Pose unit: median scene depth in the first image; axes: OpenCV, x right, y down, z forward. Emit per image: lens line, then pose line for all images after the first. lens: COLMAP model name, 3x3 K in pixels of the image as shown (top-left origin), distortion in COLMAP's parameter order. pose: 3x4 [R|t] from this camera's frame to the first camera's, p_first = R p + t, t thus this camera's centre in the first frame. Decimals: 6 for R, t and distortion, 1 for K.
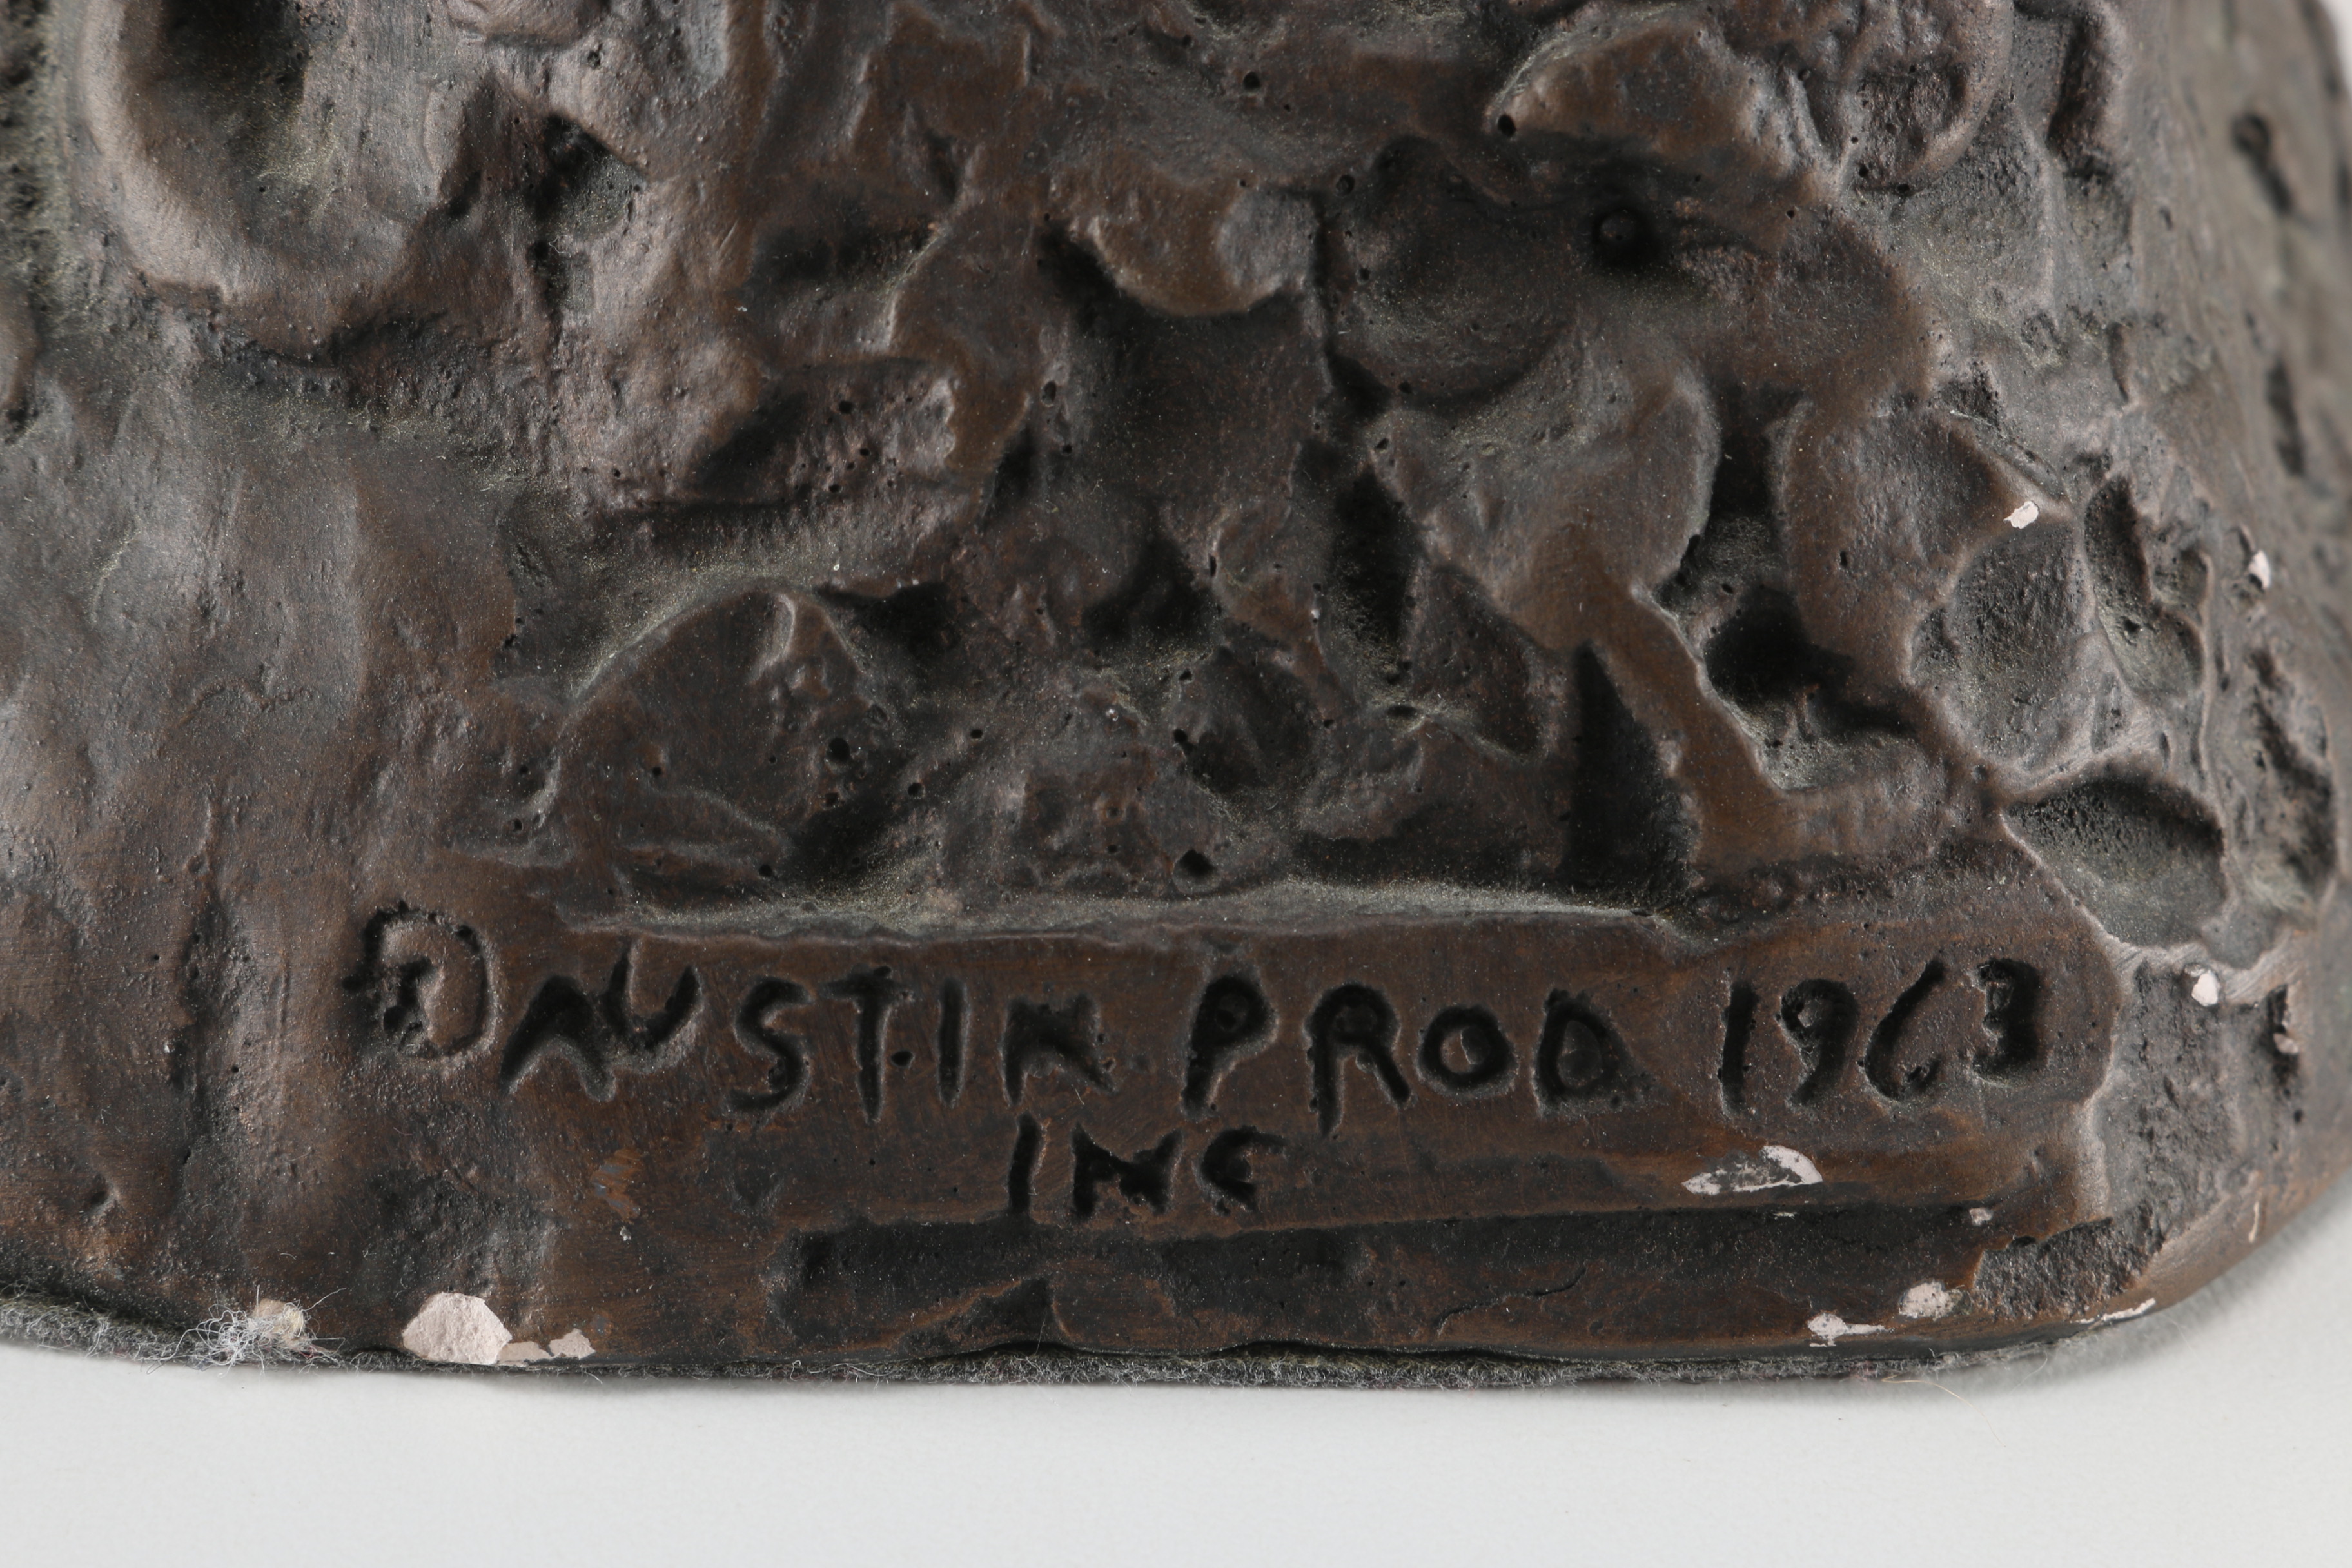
lens RADIAL K [[5958.0, 0, 1171.8], [0, 5958.0, 784.2], [0, 0, 1]] dist [0.063592, 0.000000]
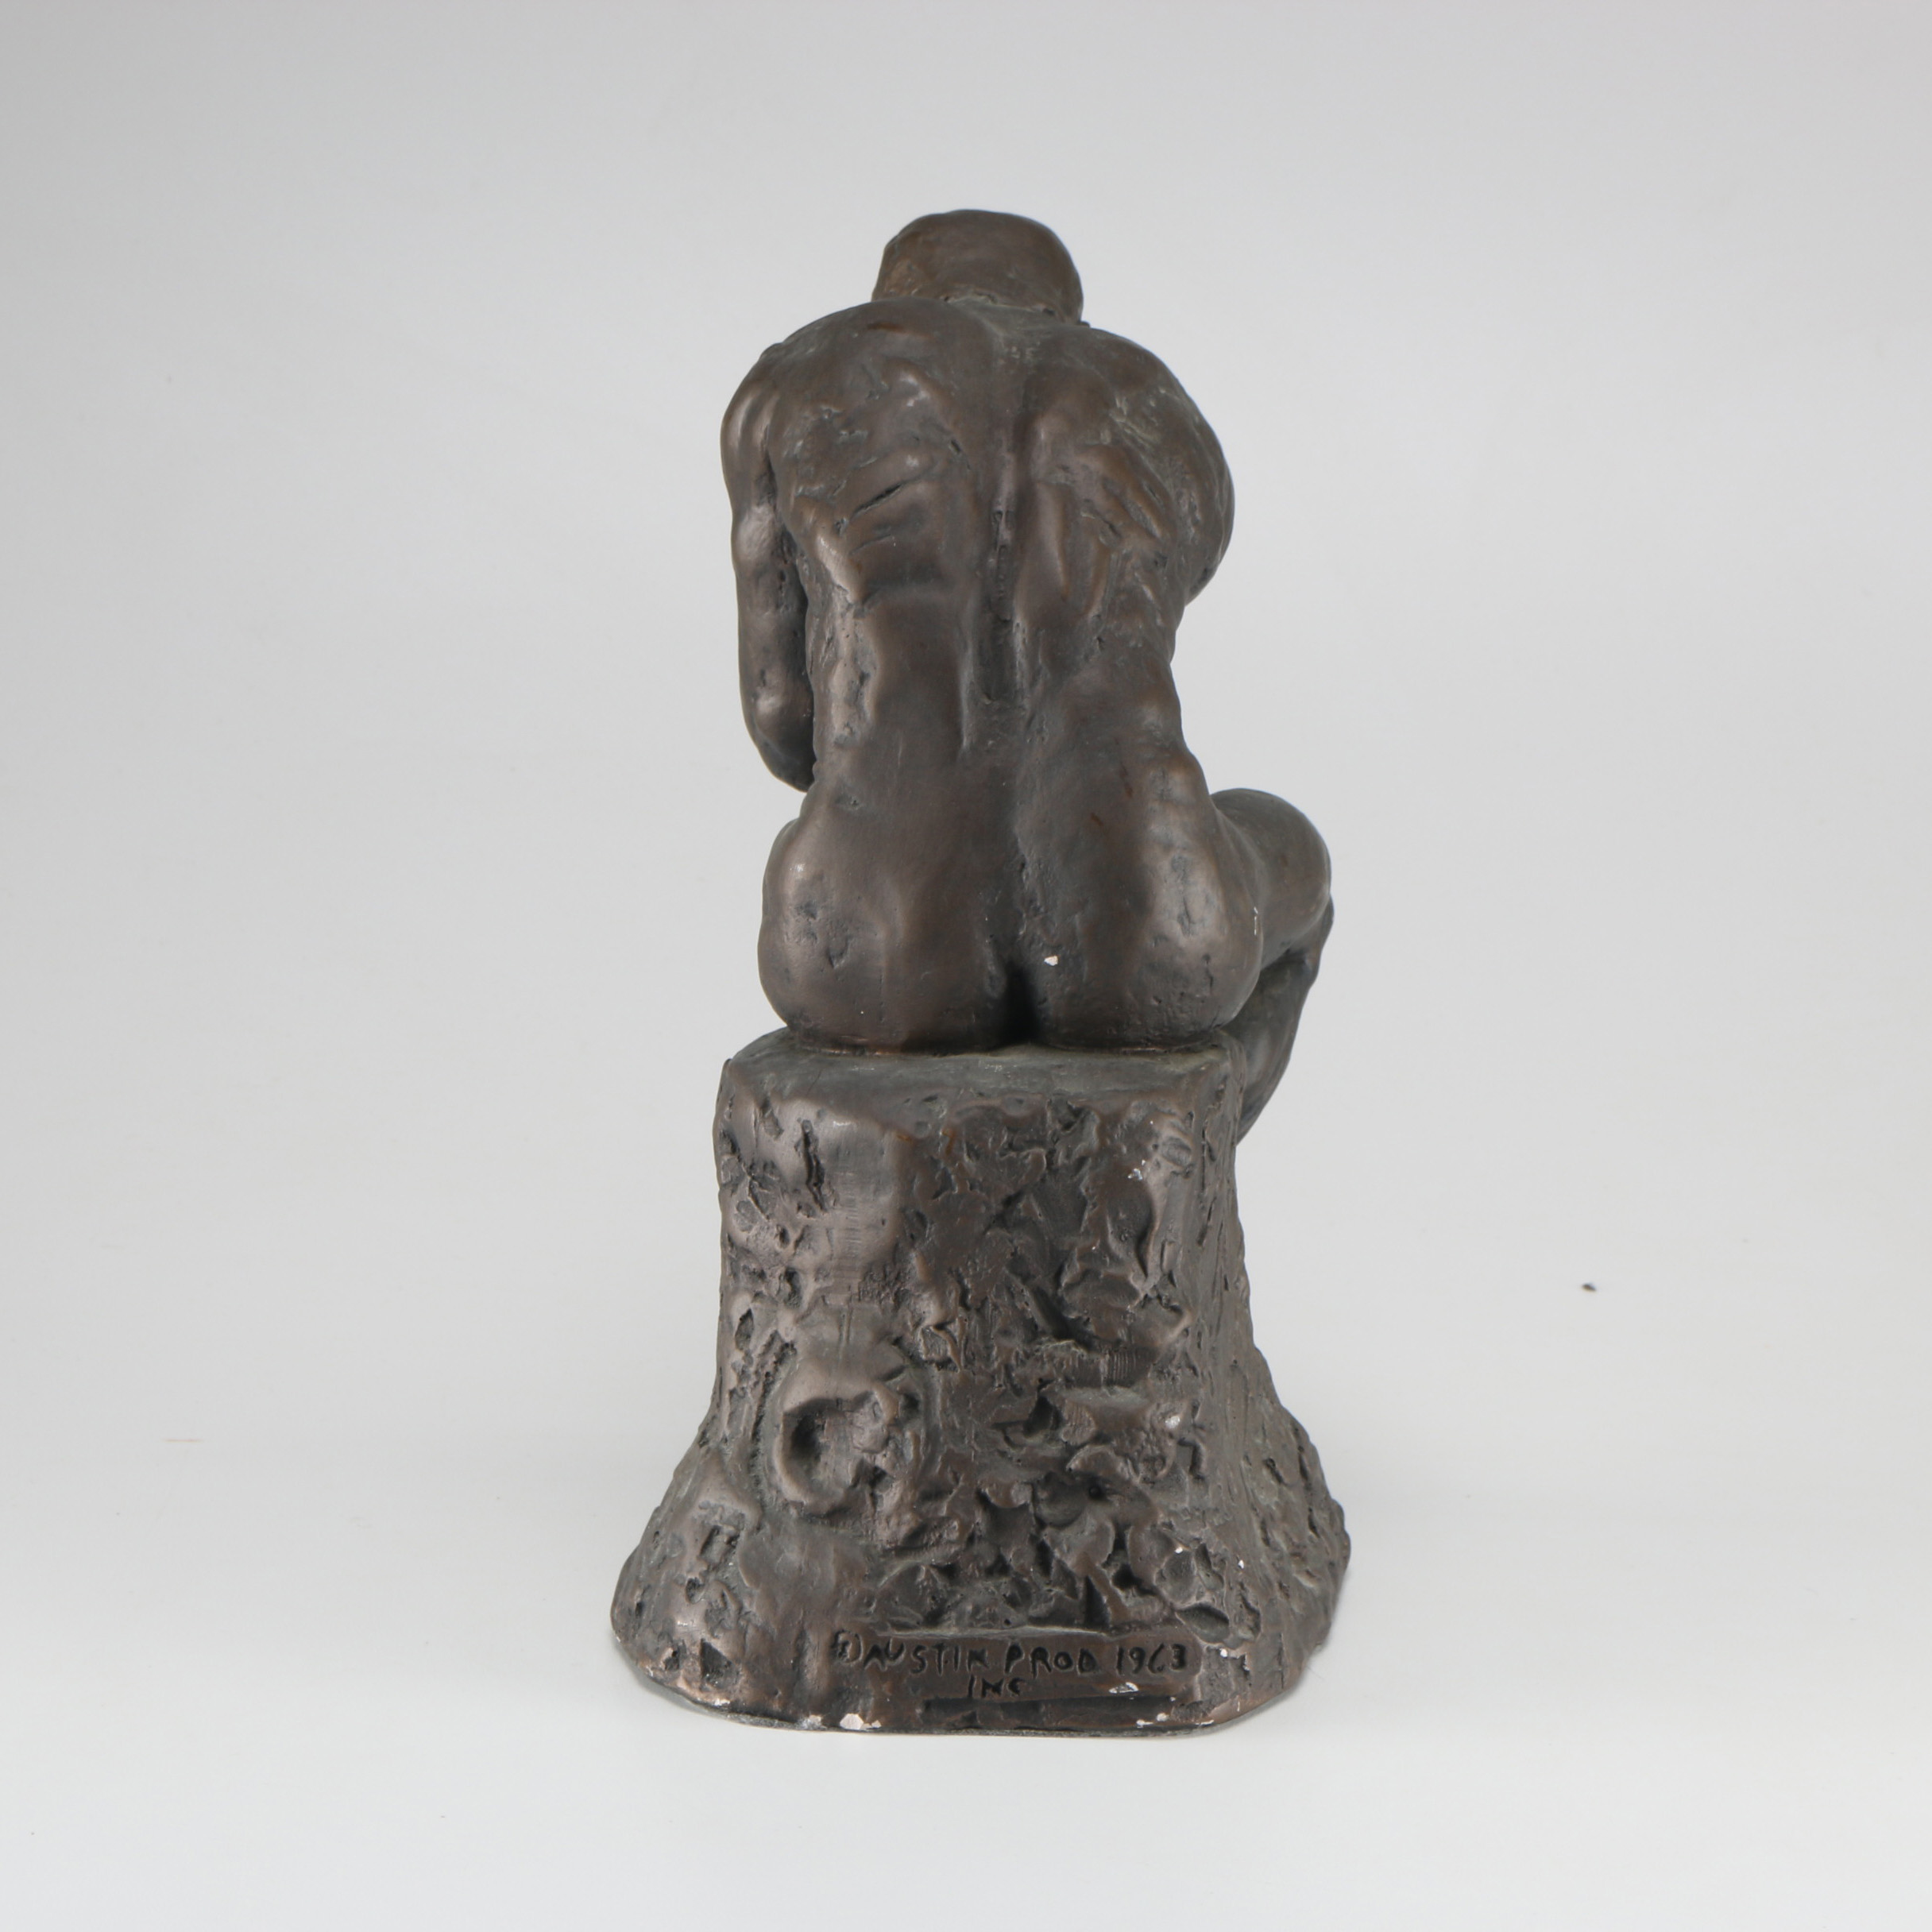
lens RADIAL K [[6167.3, 0, 963.7], [0, 6167.3, 966.2], [0, 0, 1]] dist [0.065101, 0.000000]
pose [[0.999888, 0.001424, -0.014887, 0.042108], [-0.003820, 0.986759, -0.162151, 0.298360], [0.014459, 0.162190, 0.986654, -3.997154]]
